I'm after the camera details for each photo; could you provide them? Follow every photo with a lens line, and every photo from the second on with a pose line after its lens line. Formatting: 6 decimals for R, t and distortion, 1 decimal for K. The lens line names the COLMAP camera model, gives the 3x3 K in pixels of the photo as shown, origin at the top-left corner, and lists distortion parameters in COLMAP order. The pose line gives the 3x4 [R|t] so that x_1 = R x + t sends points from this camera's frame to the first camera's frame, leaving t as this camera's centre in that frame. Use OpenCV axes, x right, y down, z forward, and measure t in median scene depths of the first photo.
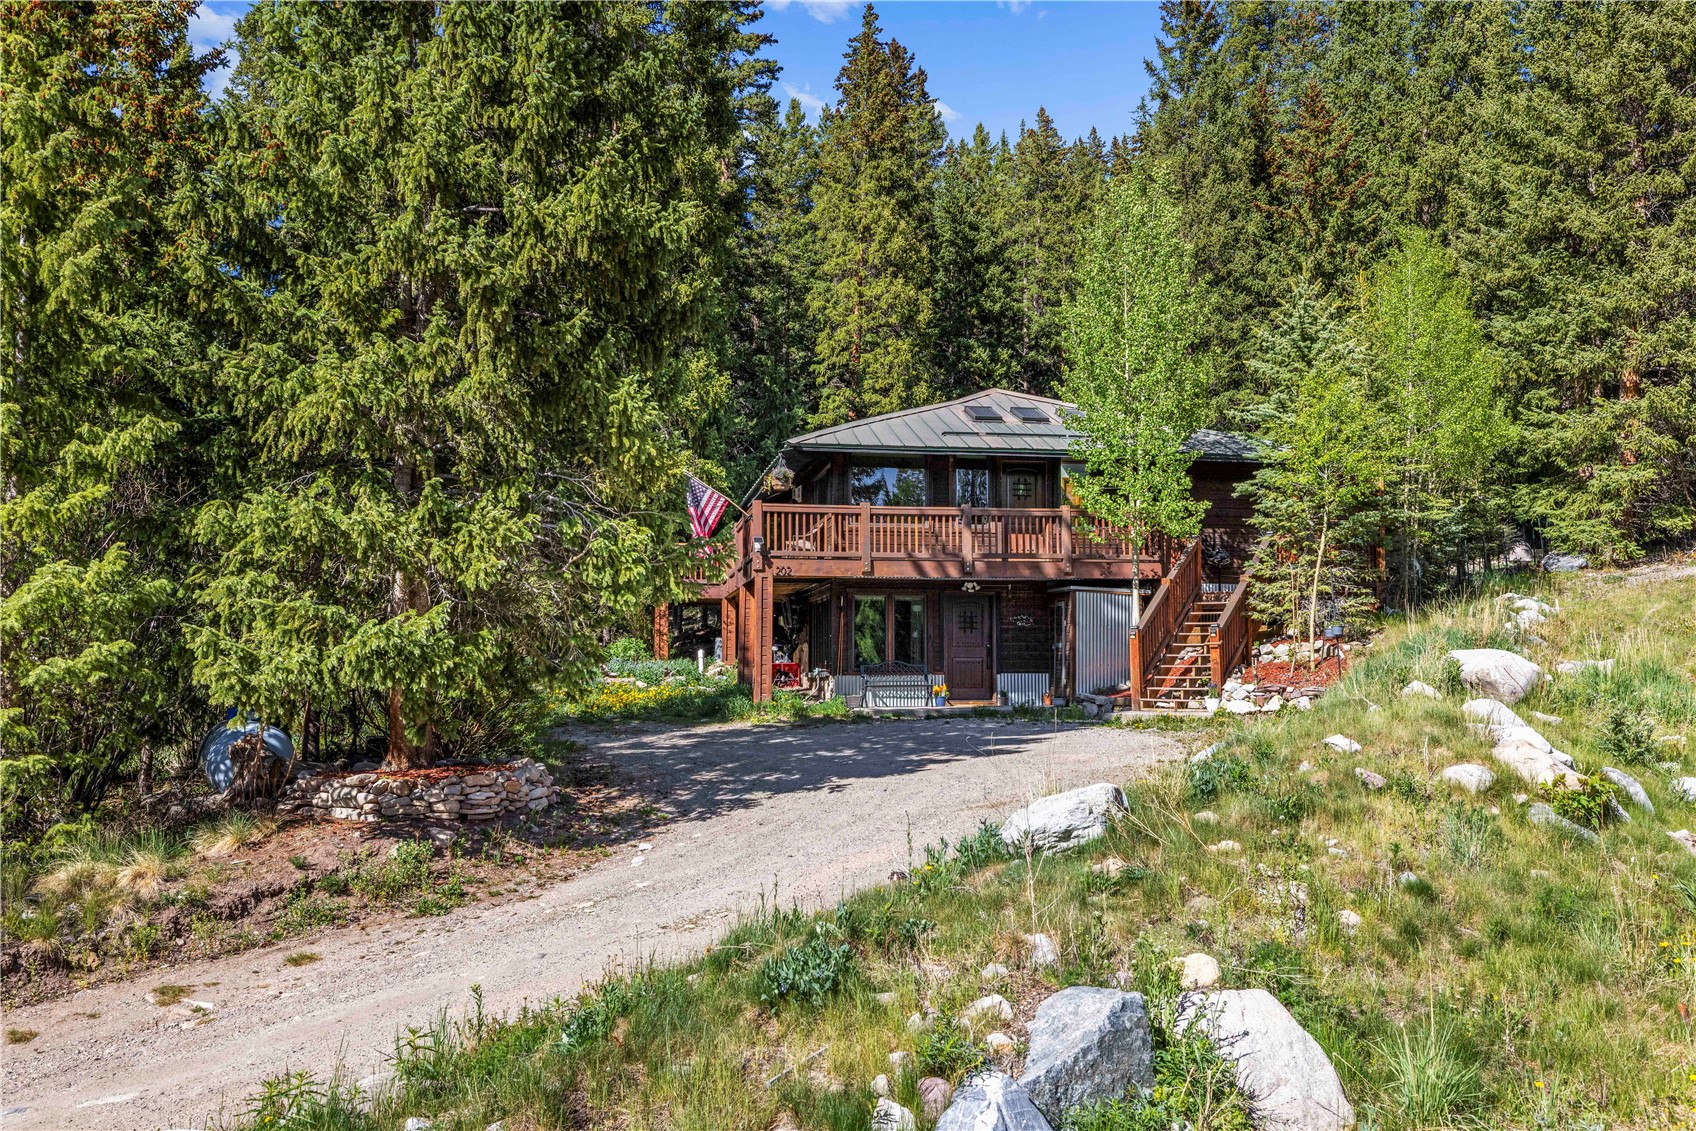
lens RADIAL K [[1423.9, 0, 854.0], [0, 1423.9, 563.0], [0, 0, 1]] dist [0.004473, -0.000356]
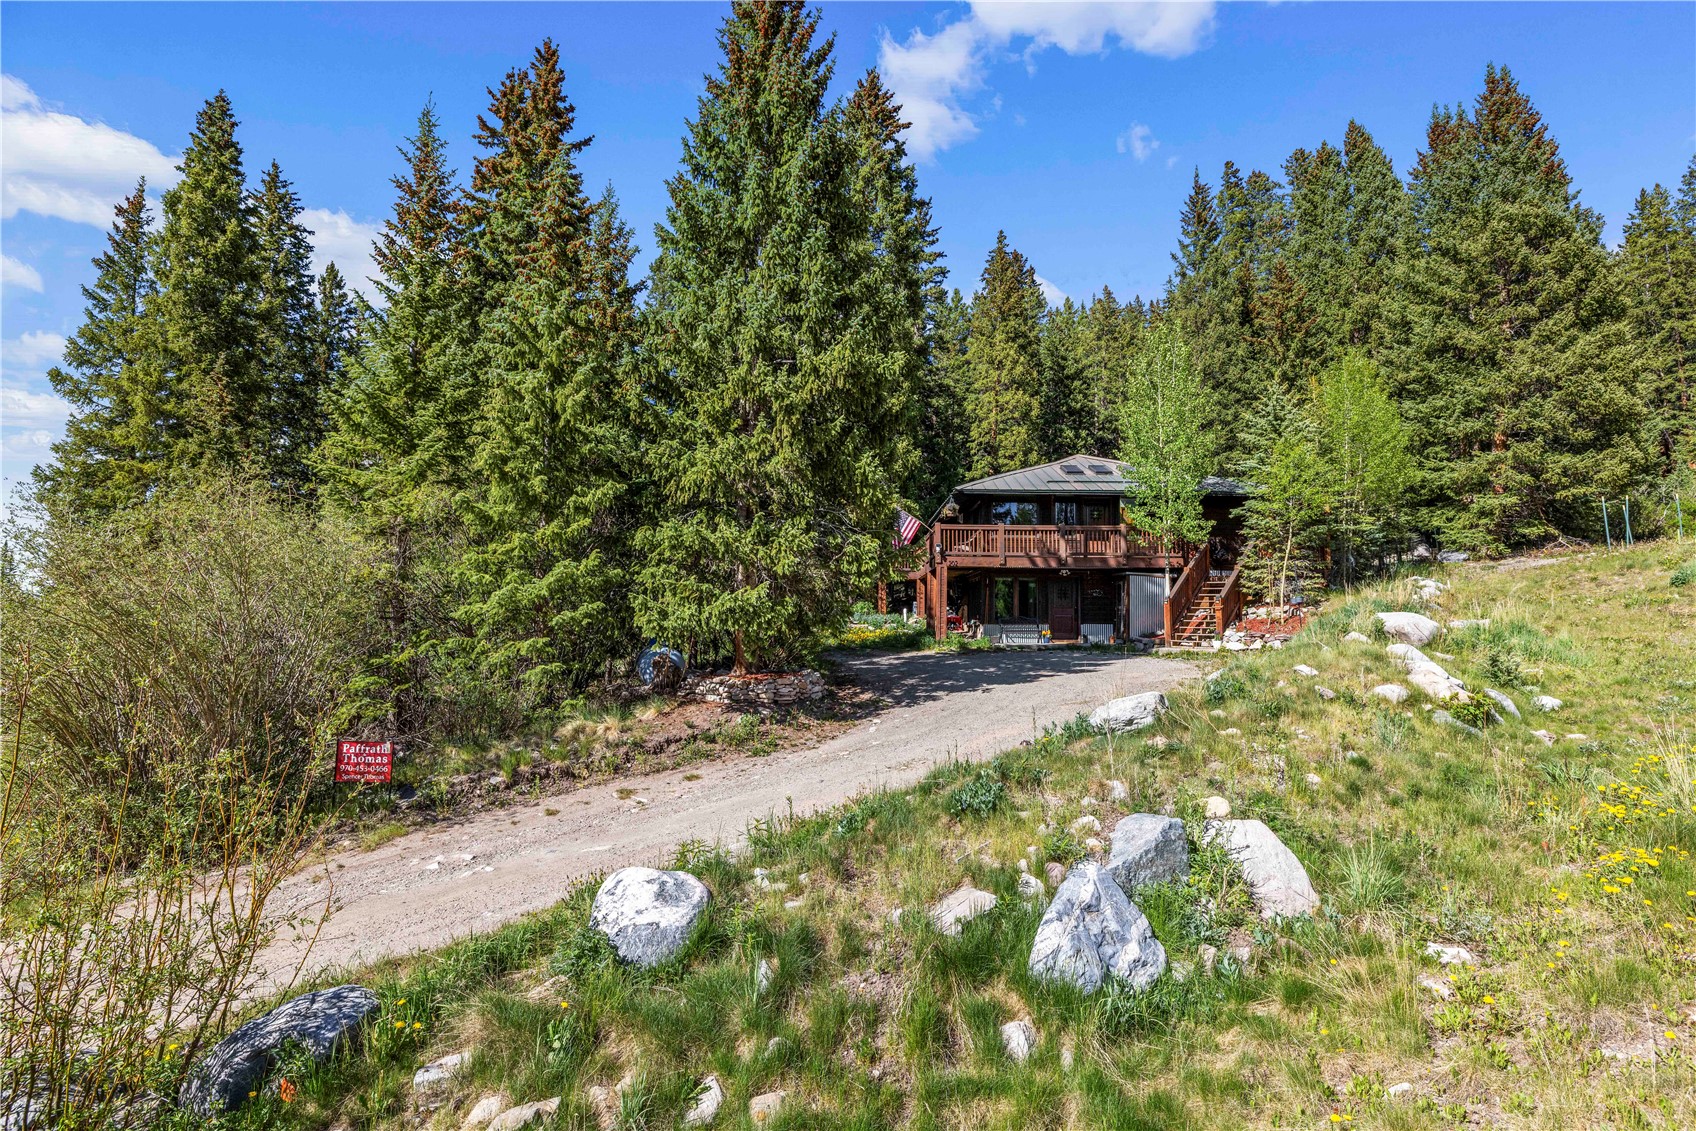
lens RADIAL K [[822.7, 0, 853.9], [0, 822.7, 561.9], [0, 0, 1]] dist [-0.002541, 0.001406]
pose [[0.986245, -0.002635, -0.165268, -0.003676], [0.003333, 0.999987, 0.003945, -0.000721], [0.165256, -0.004441, 0.986241, -0.001783]]
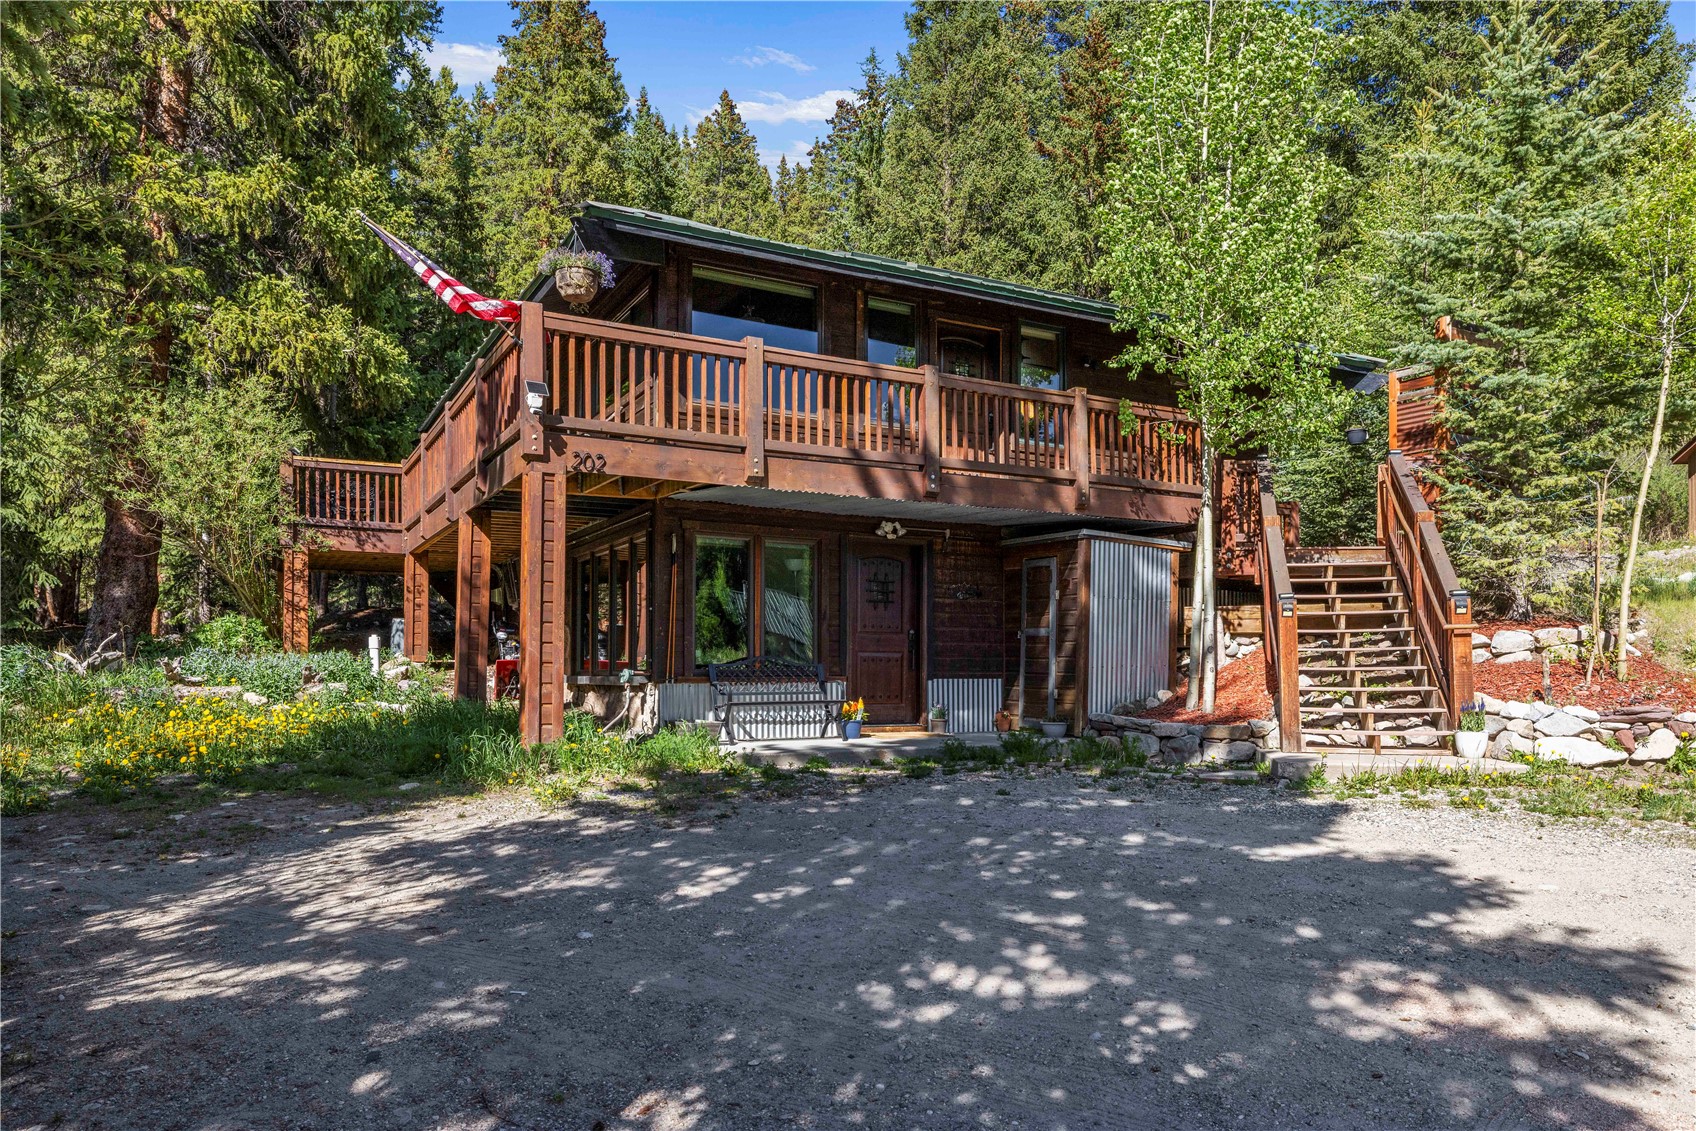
lens RADIAL K [[1110.9, 0, 859.2], [0, 1110.9, 660.7], [0, 0, 1]] dist [-0.019222, -0.000179]
pose [[0.942221, 0.005044, 0.334954, -0.094177], [-0.028781, 0.997408, 0.065943, 0.047248], [-0.333753, -0.071773, 0.939924, 0.673242]]
